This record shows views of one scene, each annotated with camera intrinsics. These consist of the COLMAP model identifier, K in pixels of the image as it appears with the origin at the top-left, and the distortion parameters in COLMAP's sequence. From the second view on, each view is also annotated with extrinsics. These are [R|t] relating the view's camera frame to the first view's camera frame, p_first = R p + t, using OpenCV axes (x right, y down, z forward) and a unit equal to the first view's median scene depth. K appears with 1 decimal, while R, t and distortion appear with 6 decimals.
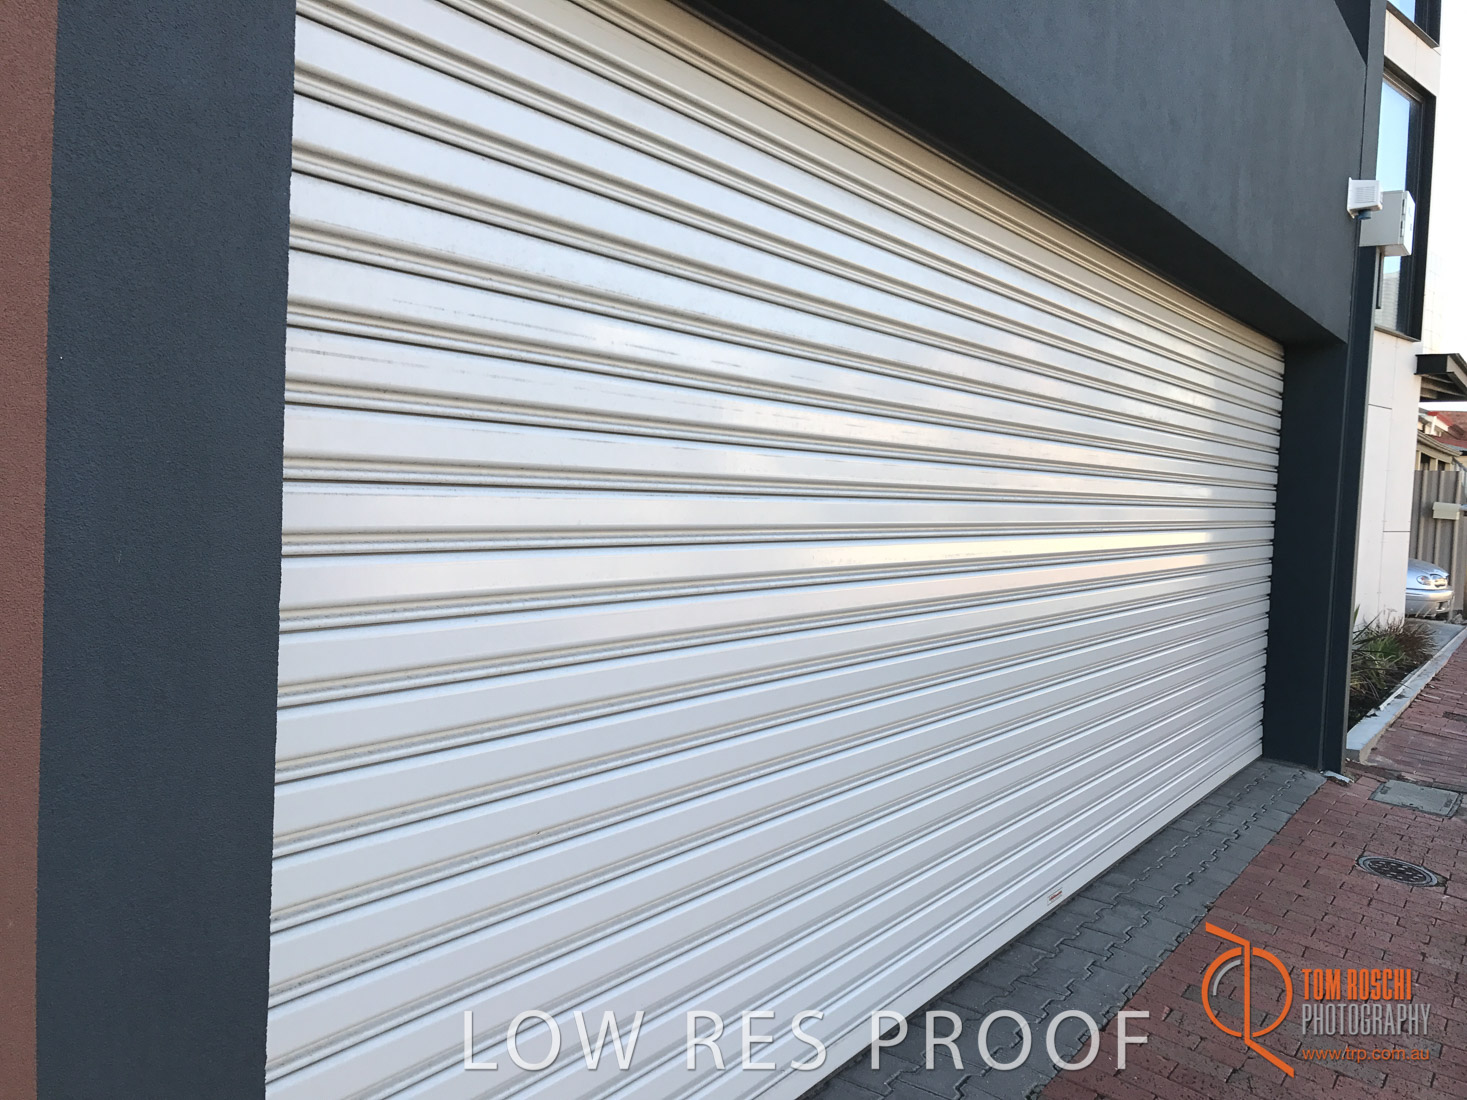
lens RADIAL K [[1206.0, 0, 720.3], [0, 1206.0, 558.4], [0, 0, 1]] dist [0.006212, 0.001182]
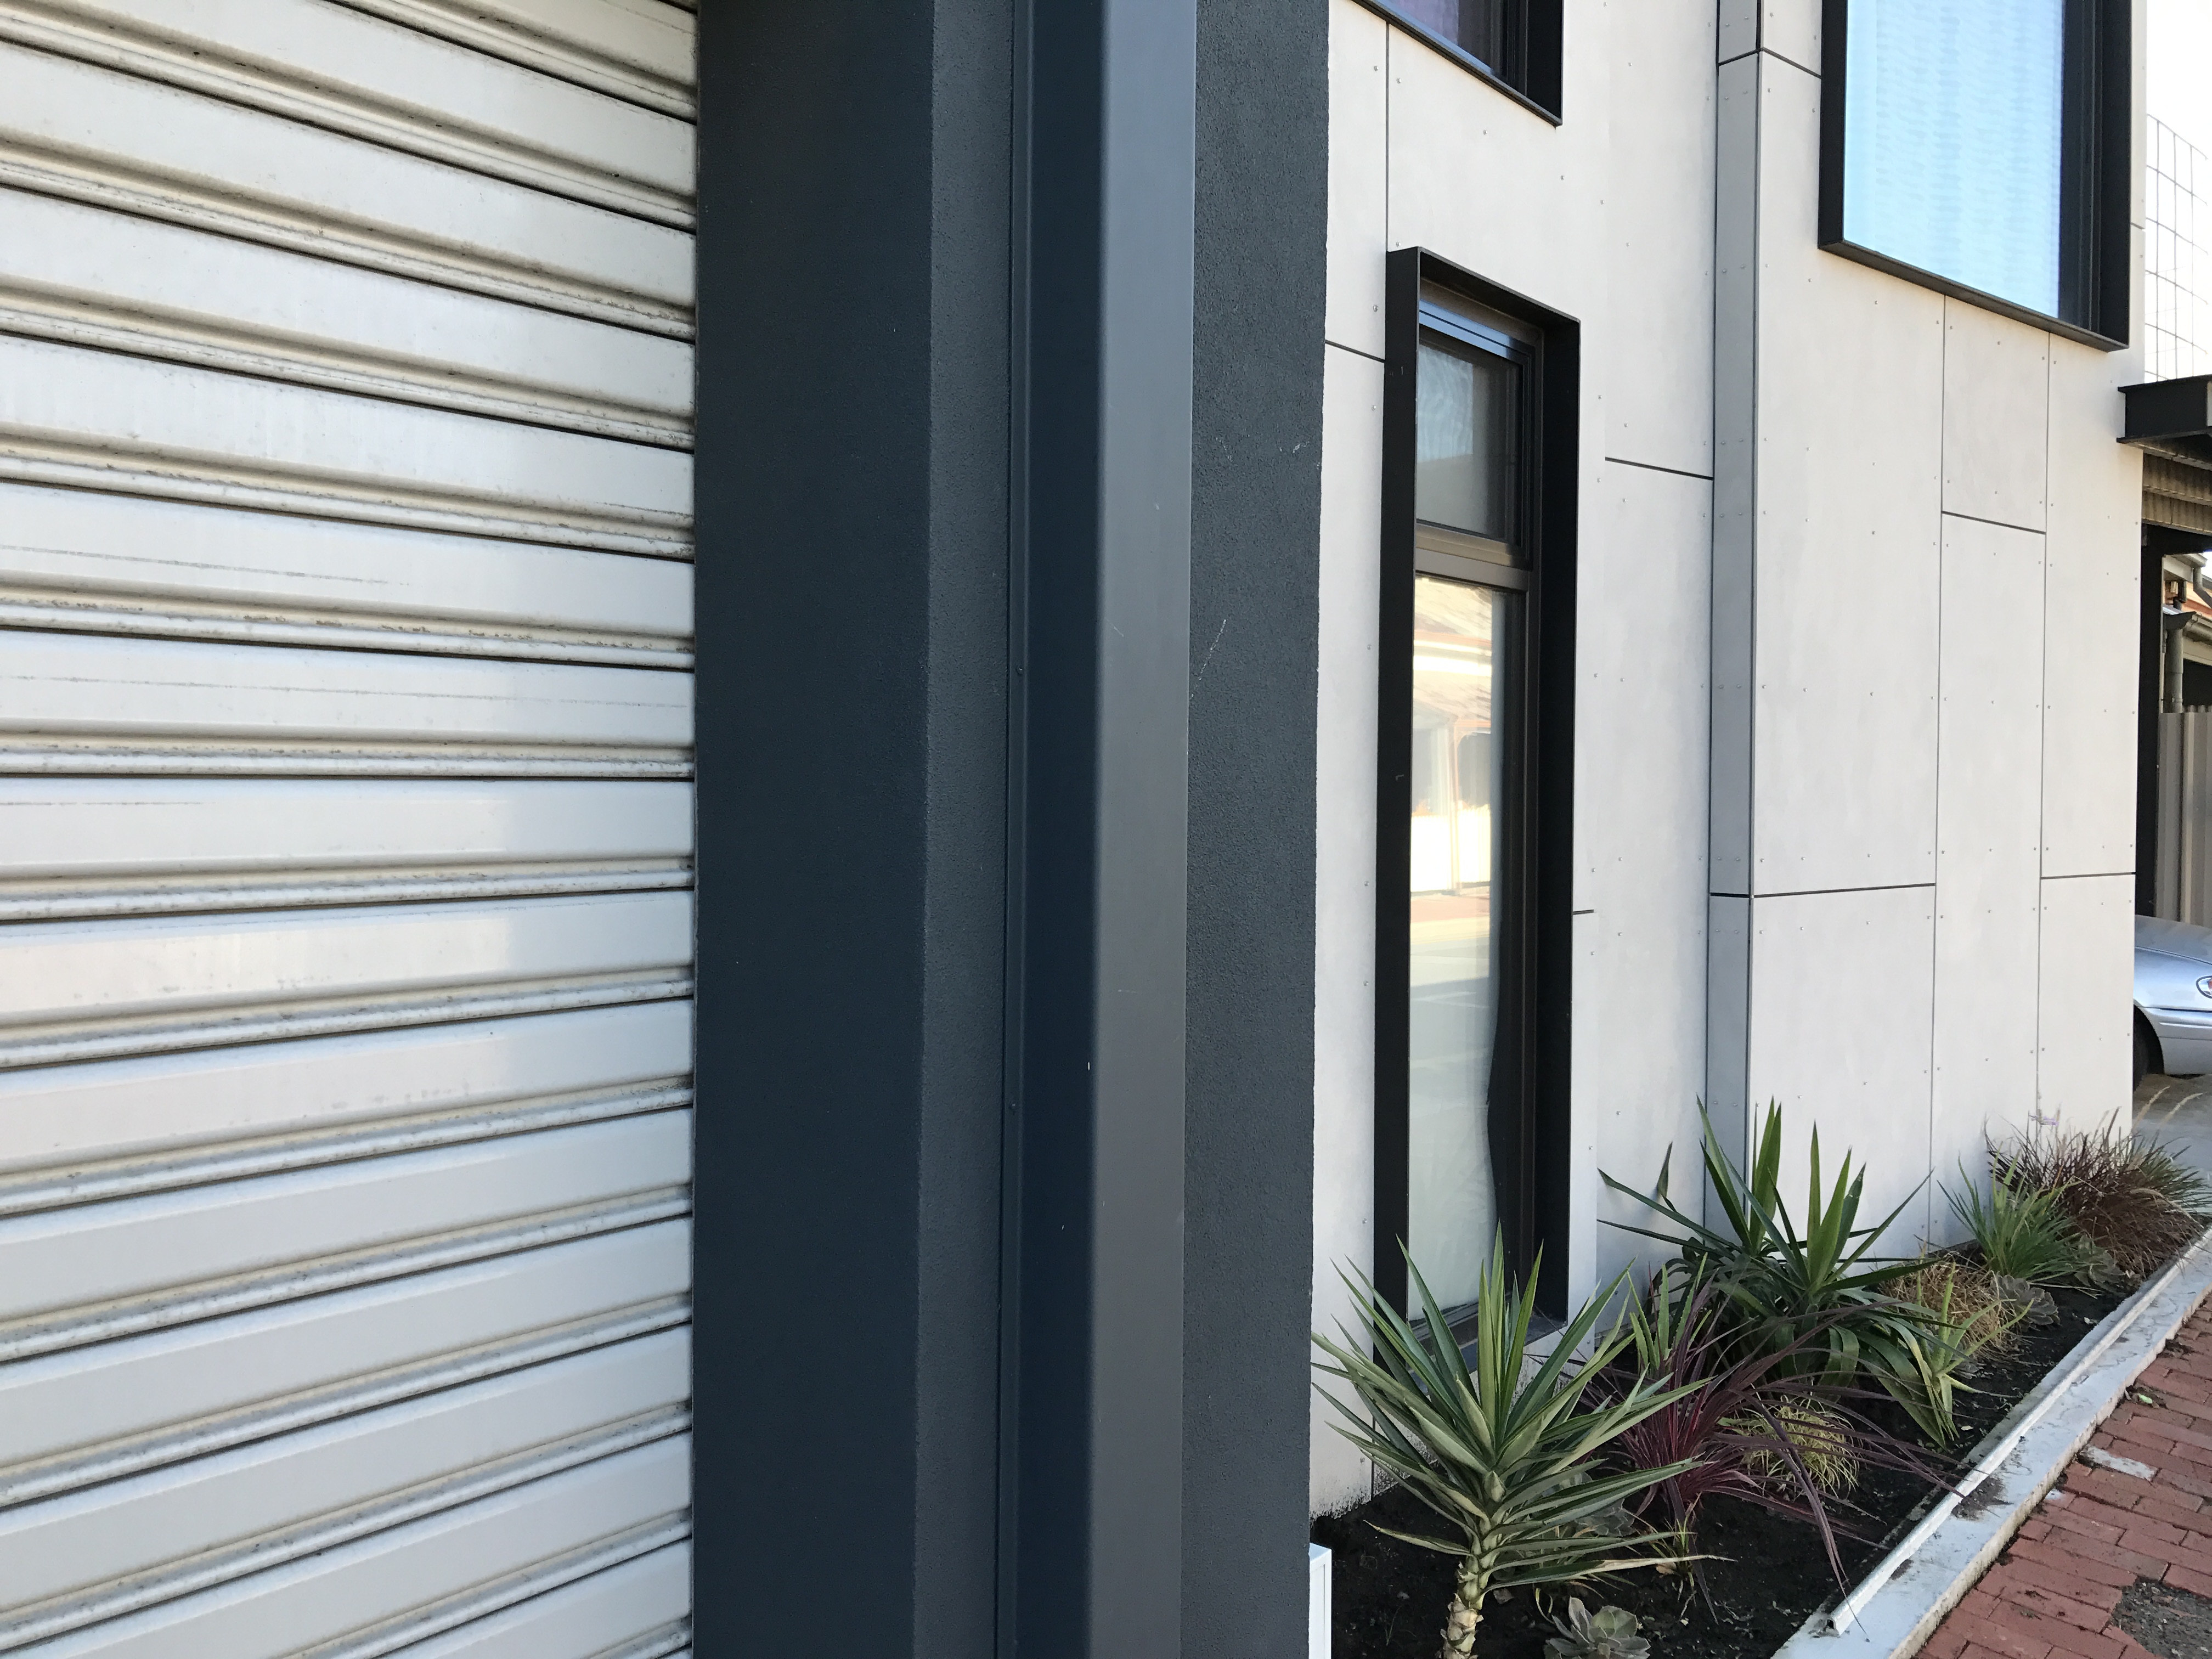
lens RADIAL K [[1818.5, 0, 1125.3], [0, 1818.5, 810.7], [0, 0, 1]] dist [0.006212, 0.001182]
pose [[0.997008, -0.020422, -0.074558, 0.220278], [0.017373, 0.998995, -0.041314, -0.010927], [0.075327, 0.039895, 0.996360, 0.315249]]
